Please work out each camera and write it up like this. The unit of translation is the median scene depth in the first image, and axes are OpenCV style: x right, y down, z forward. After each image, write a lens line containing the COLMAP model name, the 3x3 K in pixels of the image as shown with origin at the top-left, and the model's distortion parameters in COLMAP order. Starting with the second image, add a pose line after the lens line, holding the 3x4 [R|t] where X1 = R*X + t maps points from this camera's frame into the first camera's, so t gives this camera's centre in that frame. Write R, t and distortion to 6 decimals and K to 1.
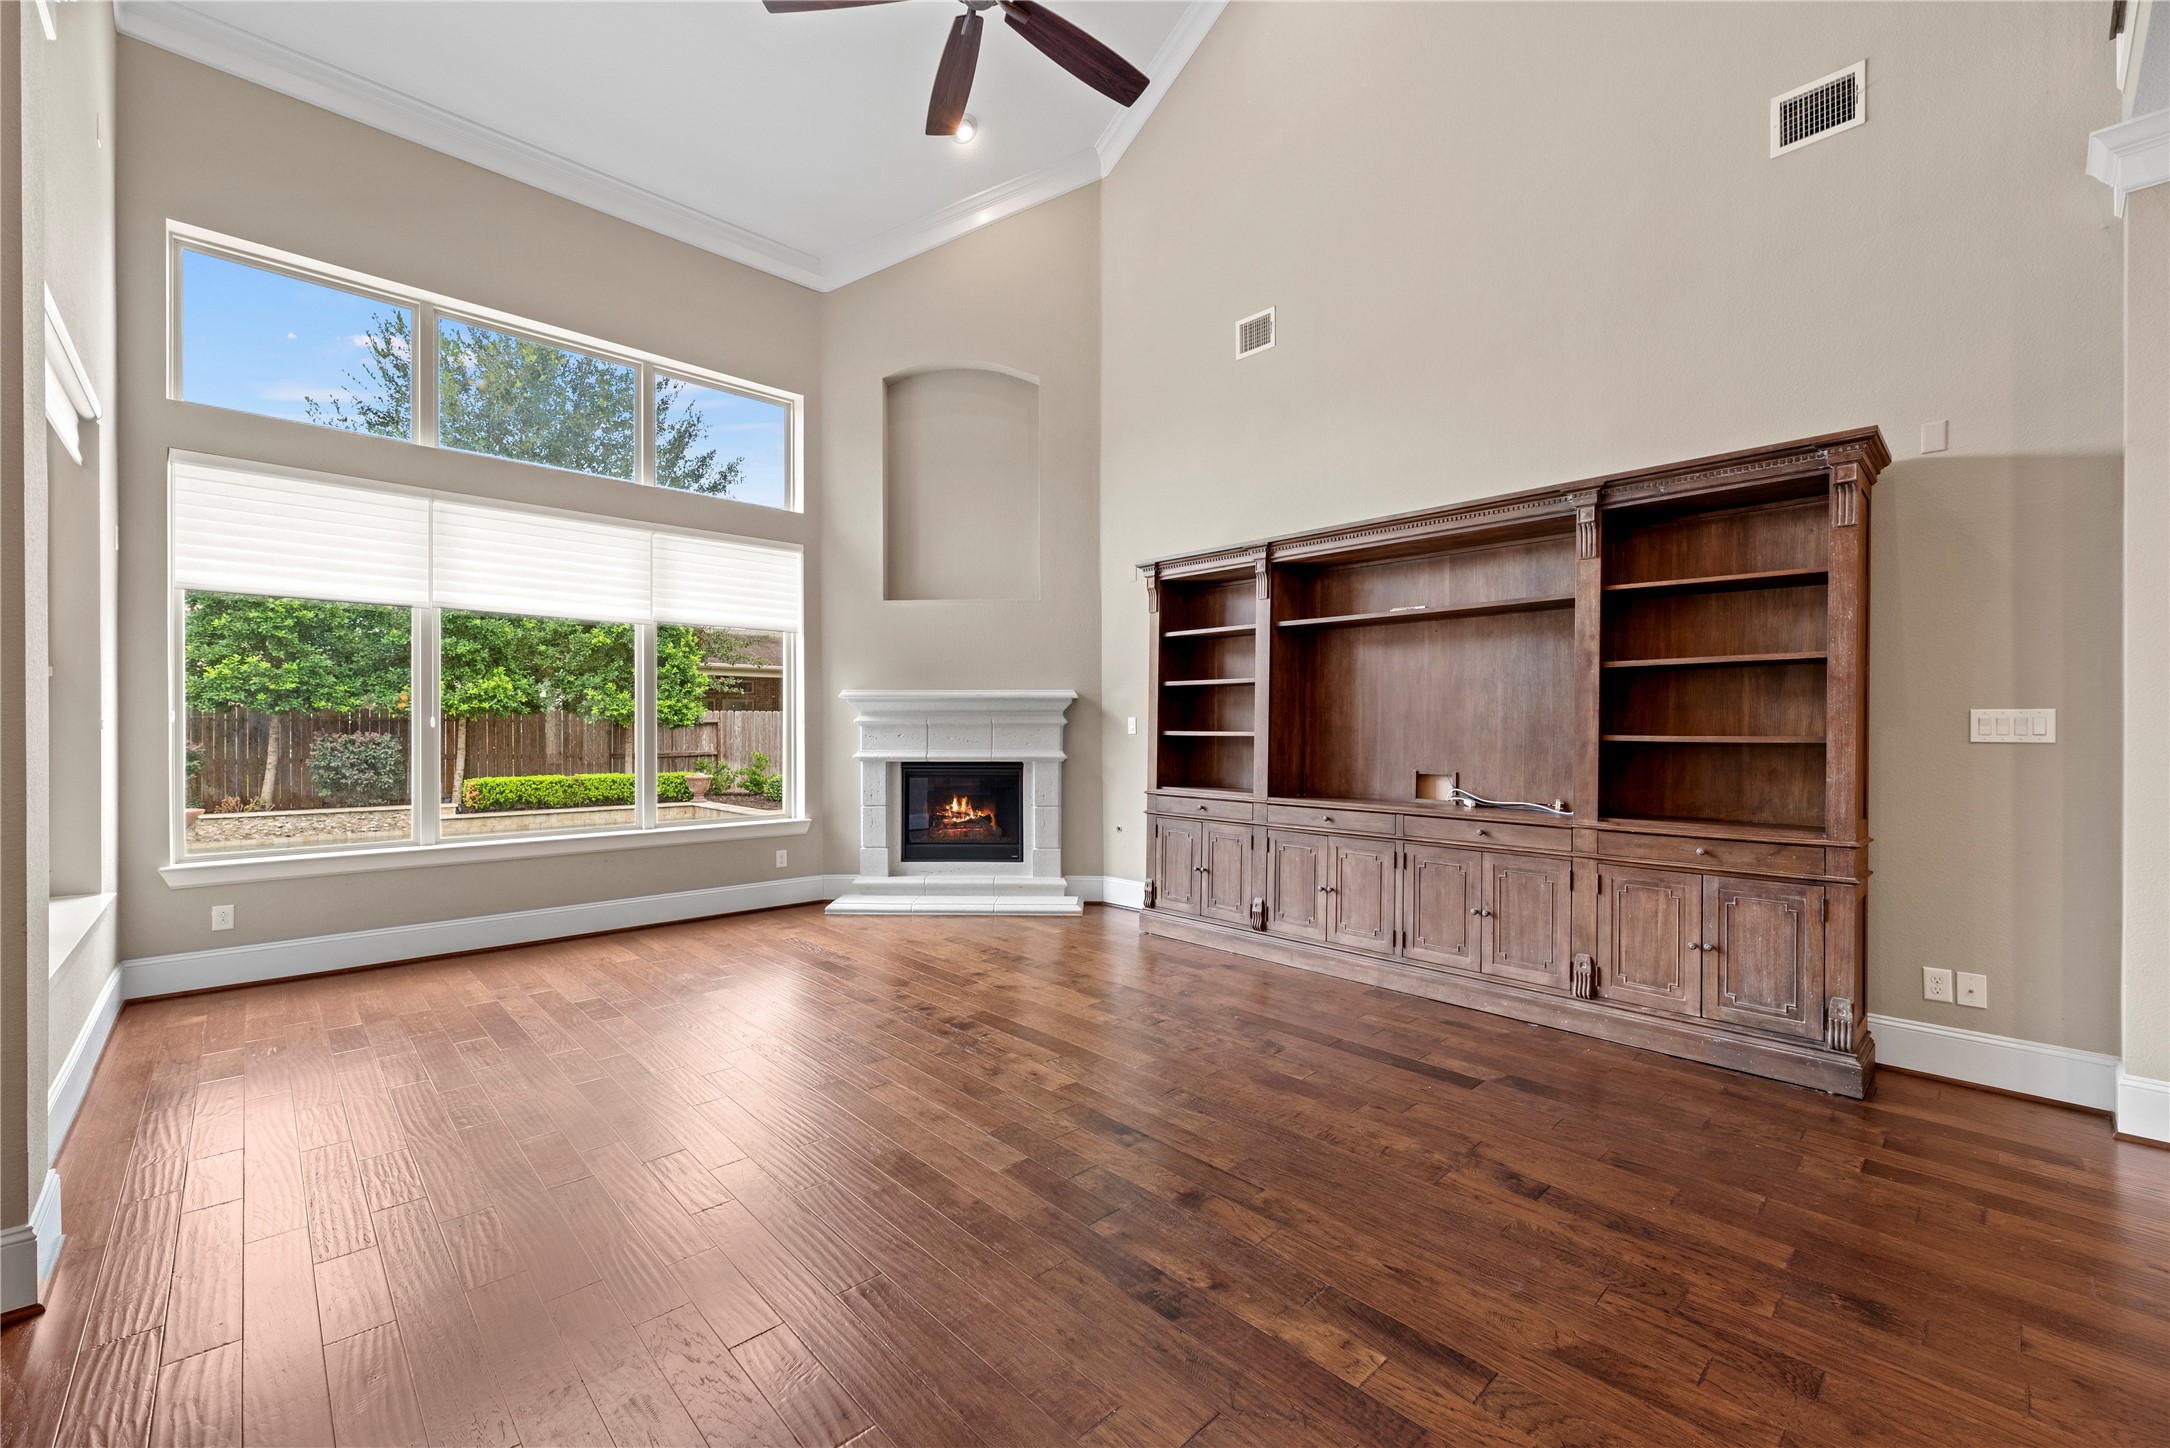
lens RADIAL K [[888.6, 0, 1090.0], [0, 888.6, 729.4], [0, 0, 1]] dist [-0.000498, 0.000163]
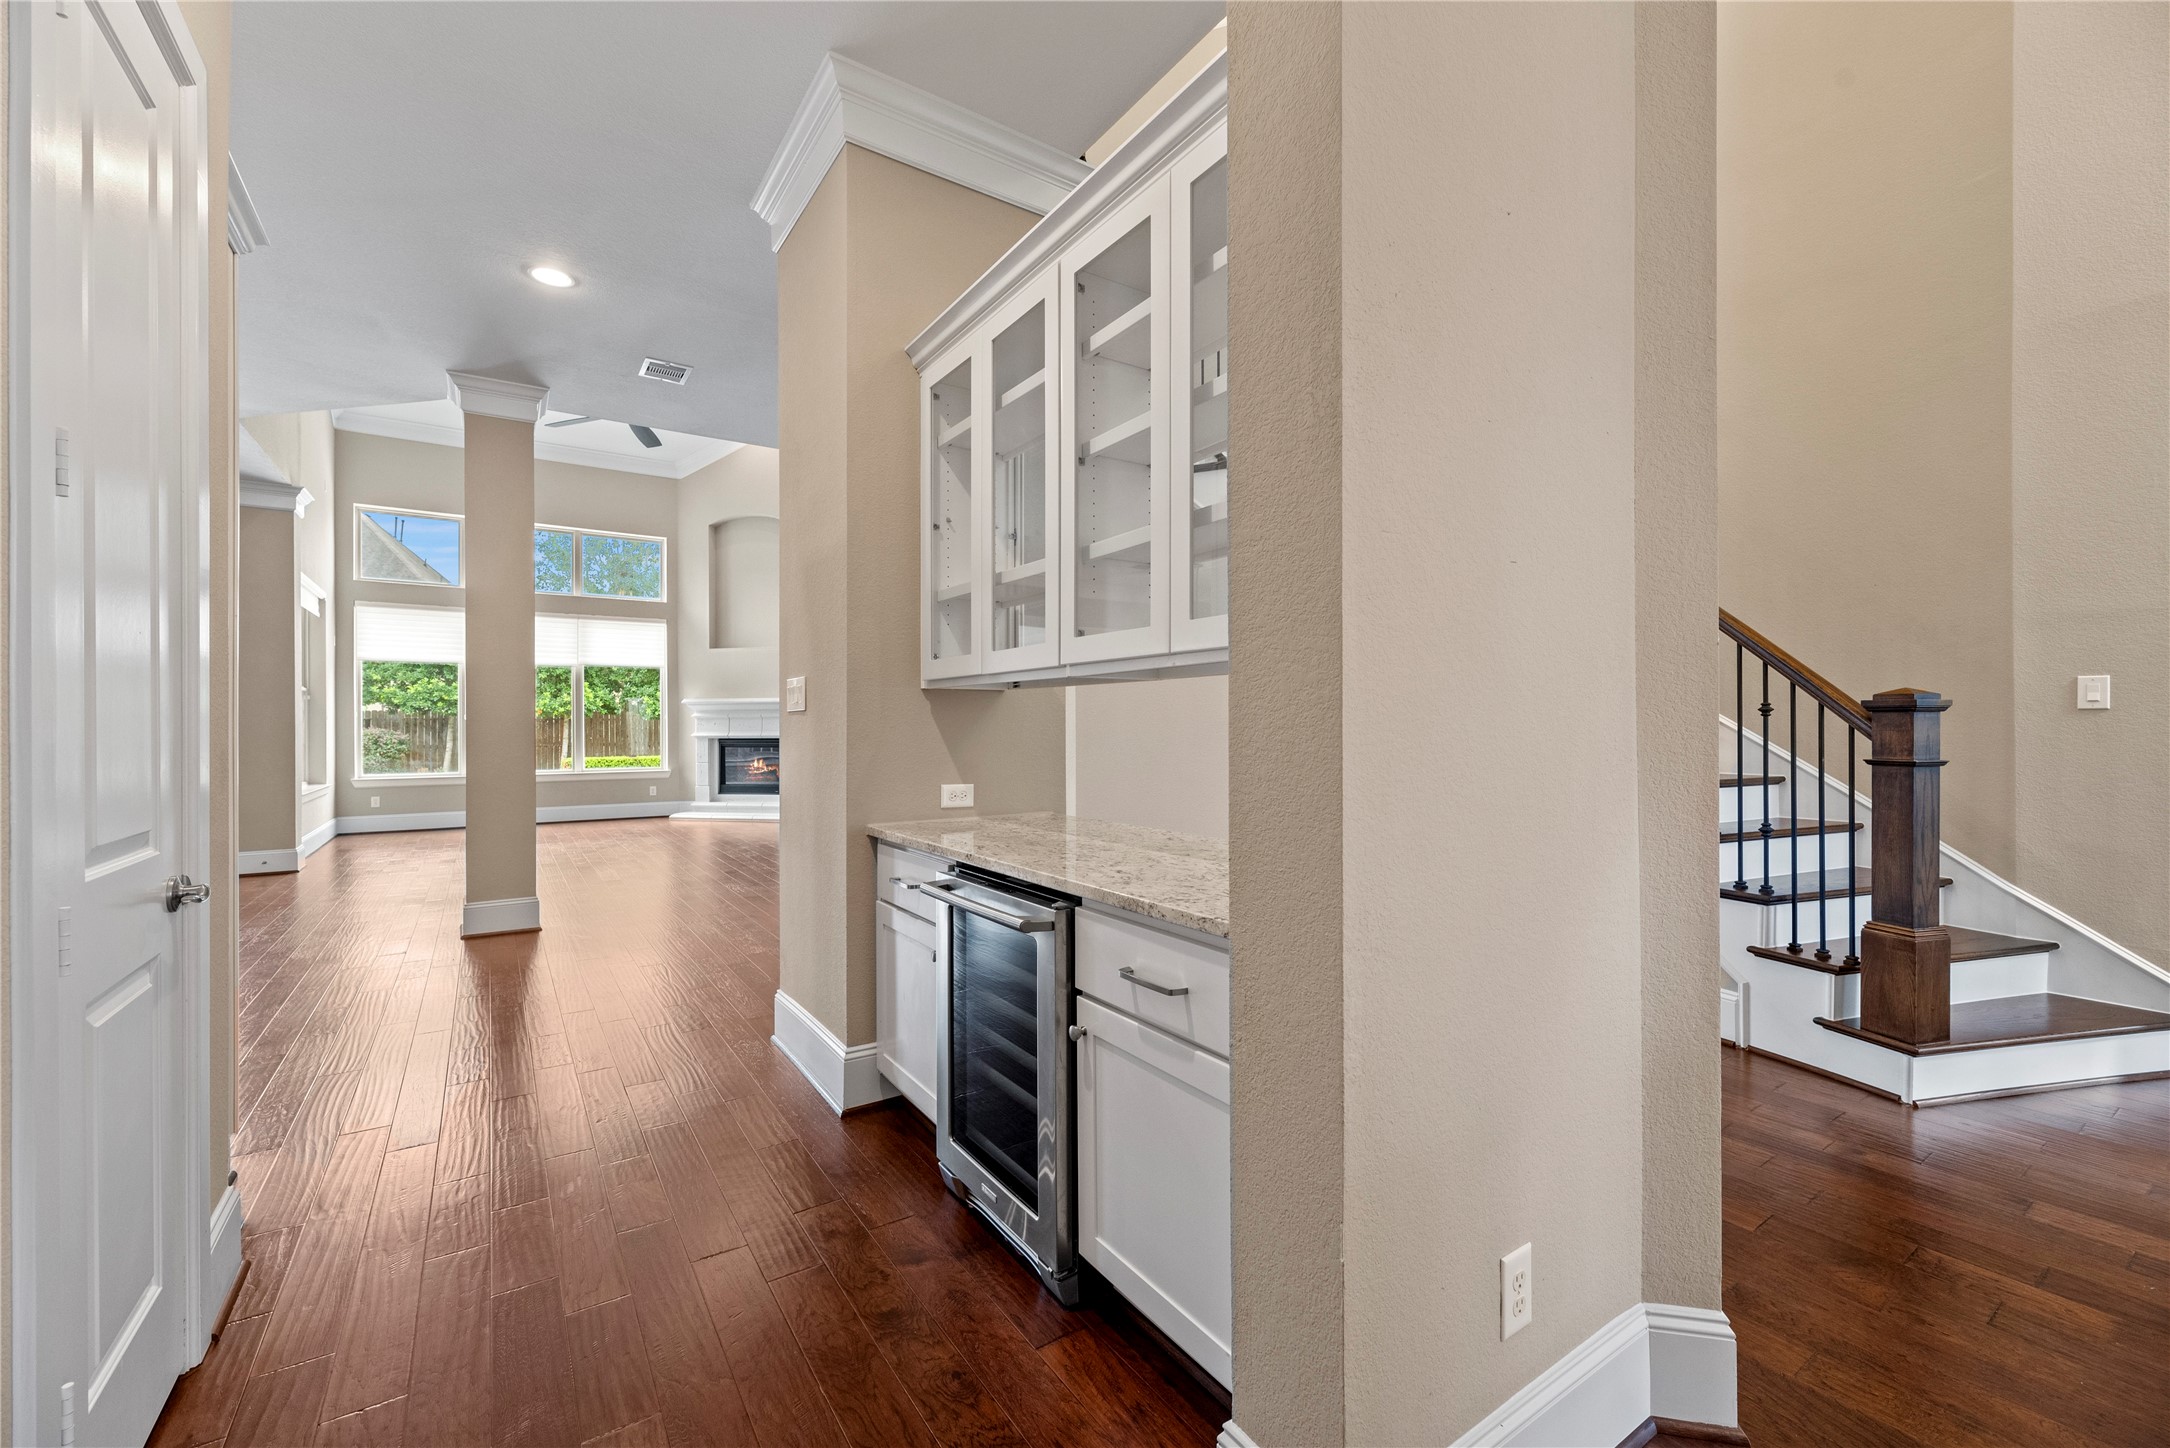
lens RADIAL K [[888.6, 0, 1091.0], [0, 888.6, 722.5], [0, 0, 1]] dist [-0.000498, 0.000163]
pose [[0.986674, -0.007073, -0.162559, 0.886275], [0.006501, 0.999971, -0.004054, 0.017989], [0.162583, 0.002943, 0.986691, -0.701190]]
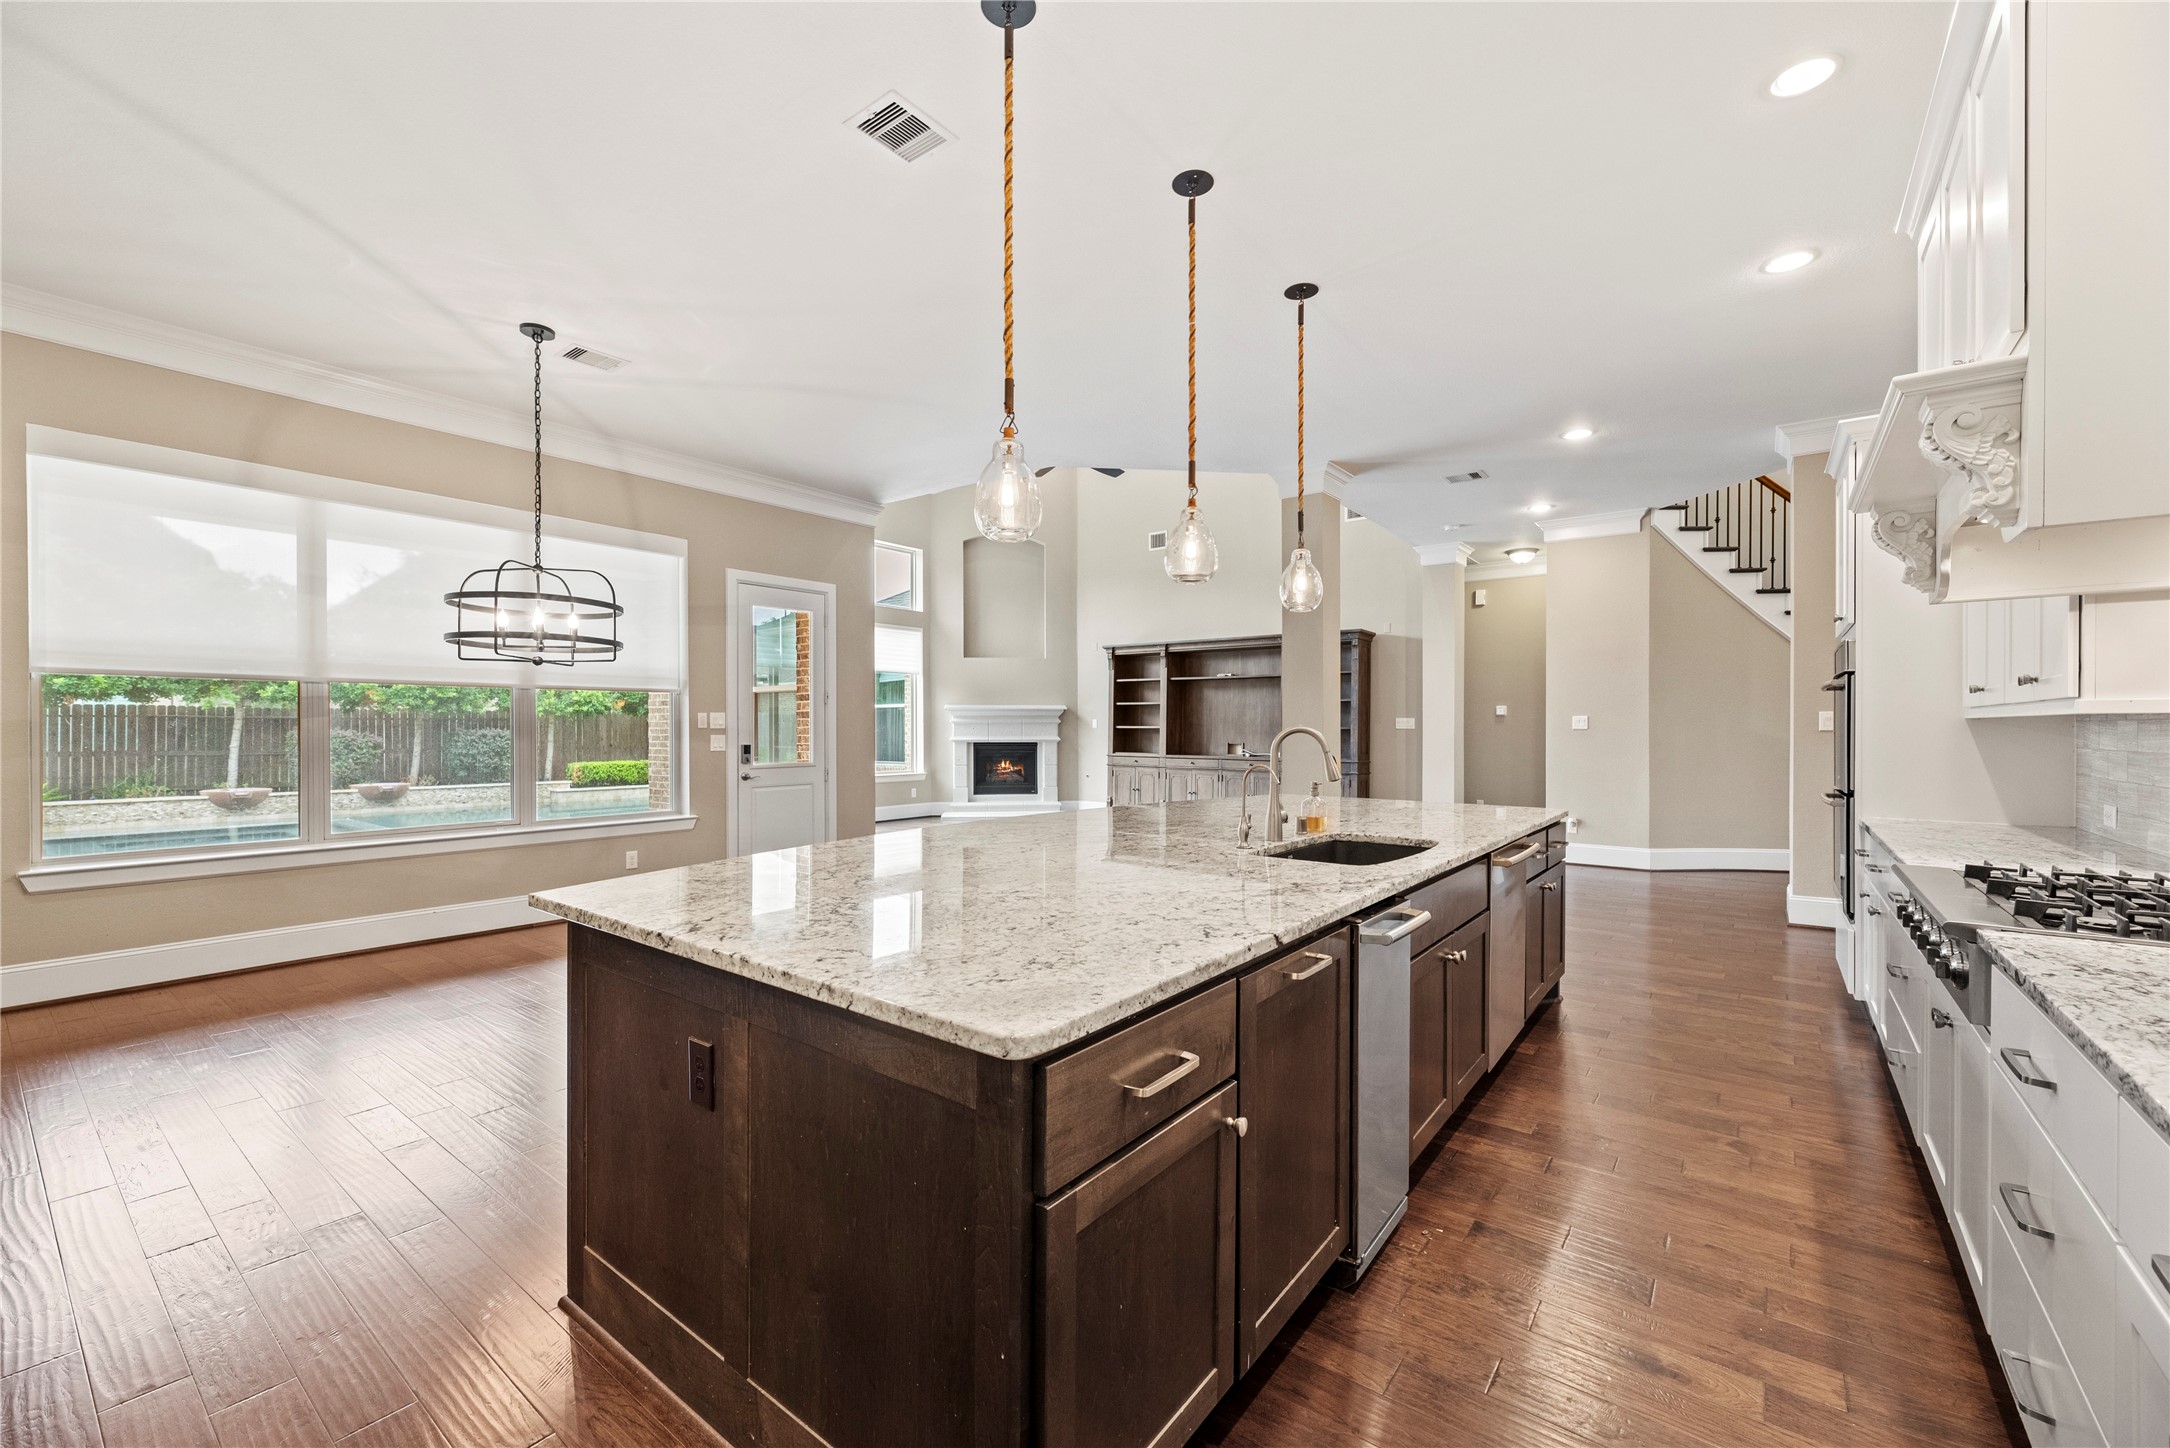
lens RADIAL K [[888.6, 0, 1083.1], [0, 888.6, 727.0], [0, 0, 1]] dist [-0.000498, 0.000163]
pose [[0.987846, 0.001862, 0.155422, -0.296477], [-0.001225, 0.999990, -0.004198, 0.011942], [-0.155428, 0.003957, 0.987839, -0.992631]]
